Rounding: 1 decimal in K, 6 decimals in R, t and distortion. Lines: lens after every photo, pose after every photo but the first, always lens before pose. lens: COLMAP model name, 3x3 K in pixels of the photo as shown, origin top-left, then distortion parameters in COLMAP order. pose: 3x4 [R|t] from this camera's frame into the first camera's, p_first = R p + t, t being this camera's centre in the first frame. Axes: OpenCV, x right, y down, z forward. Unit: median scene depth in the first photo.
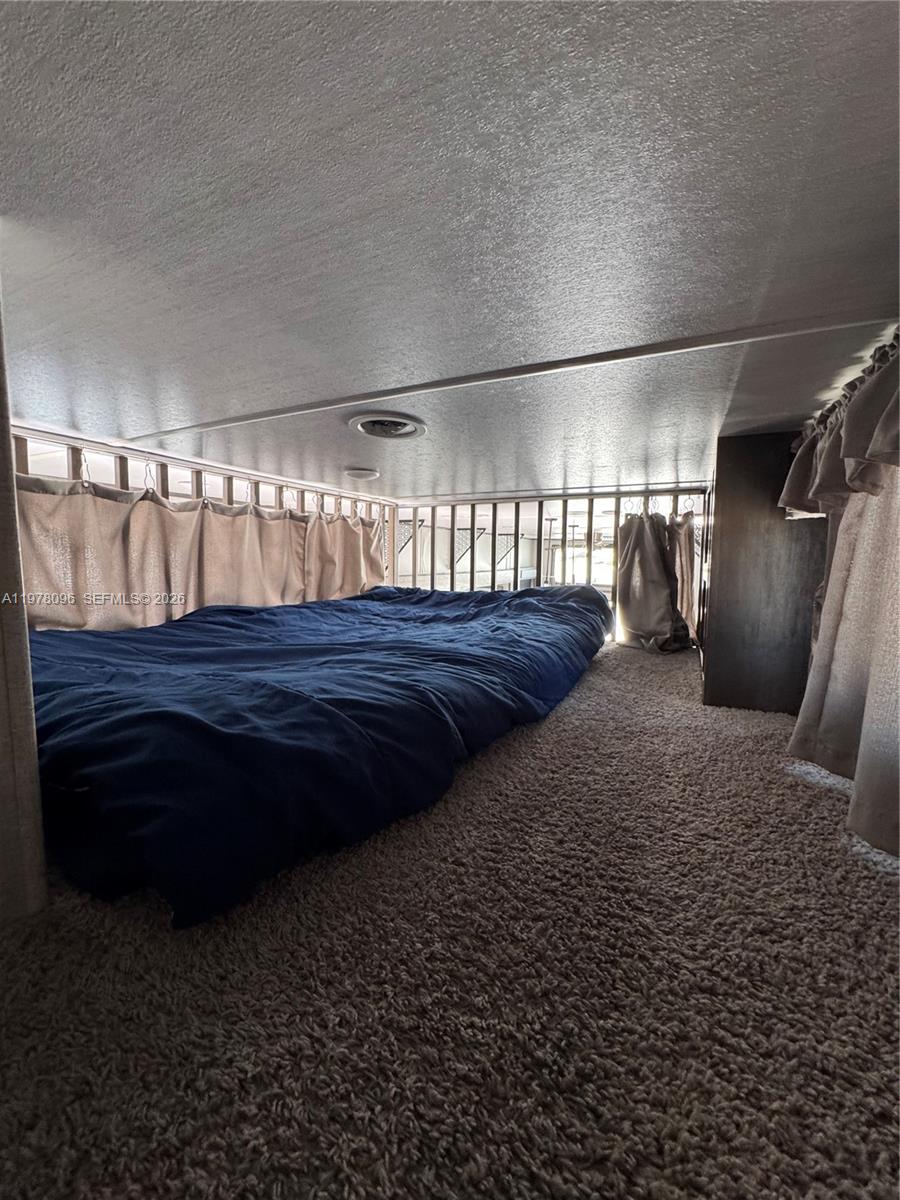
lens RADIAL K [[482.3, 0, 451.0], [0, 482.3, 598.8], [0, 0, 1]] dist [-0.004397, 0.000824]
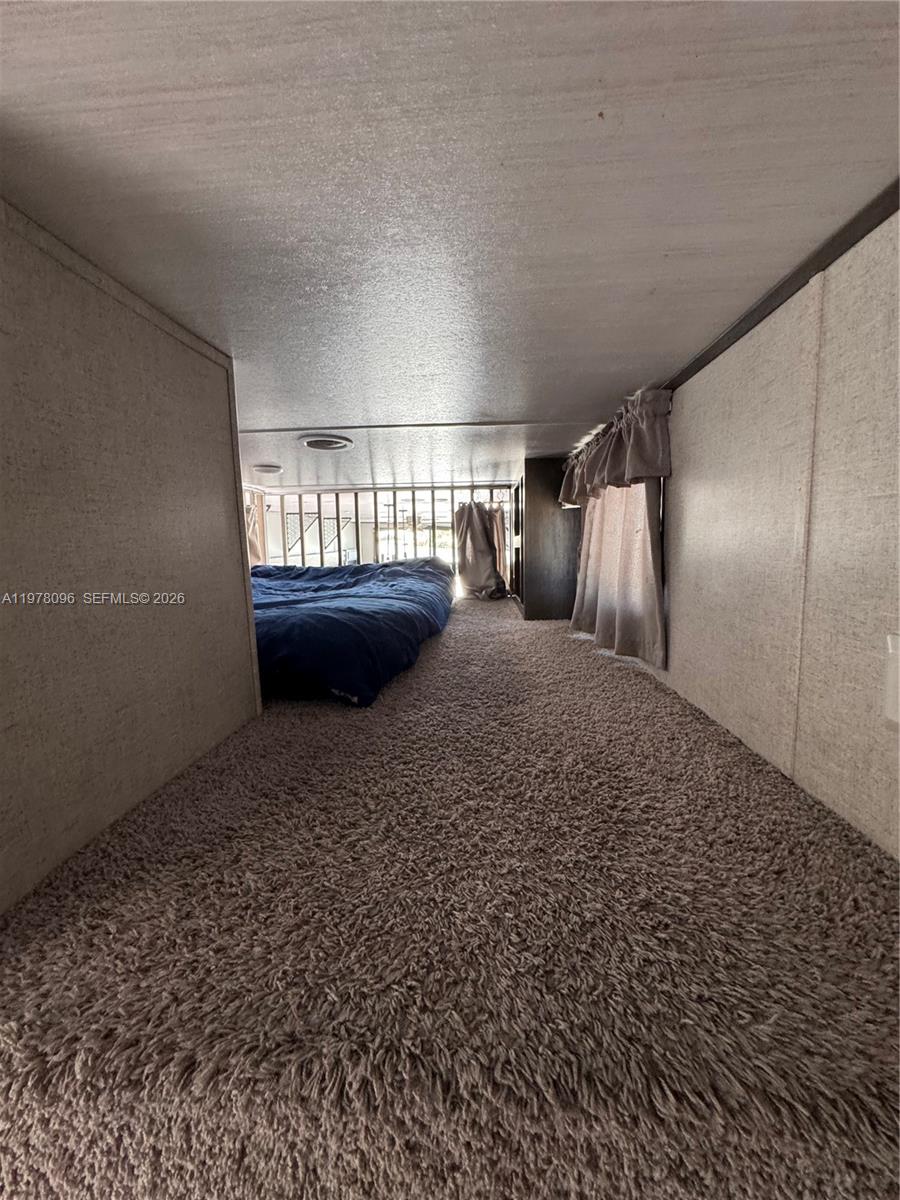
lens RADIAL K [[482.3, 0, 450.2], [0, 482.3, 598.6], [0, 0, 1]] dist [-0.004397, 0.000824]
pose [[0.921223, -0.072911, 0.382142, -0.213054], [0.060413, 0.997176, 0.044620, 0.034532], [-0.384316, -0.018018, 0.923026, -0.269408]]
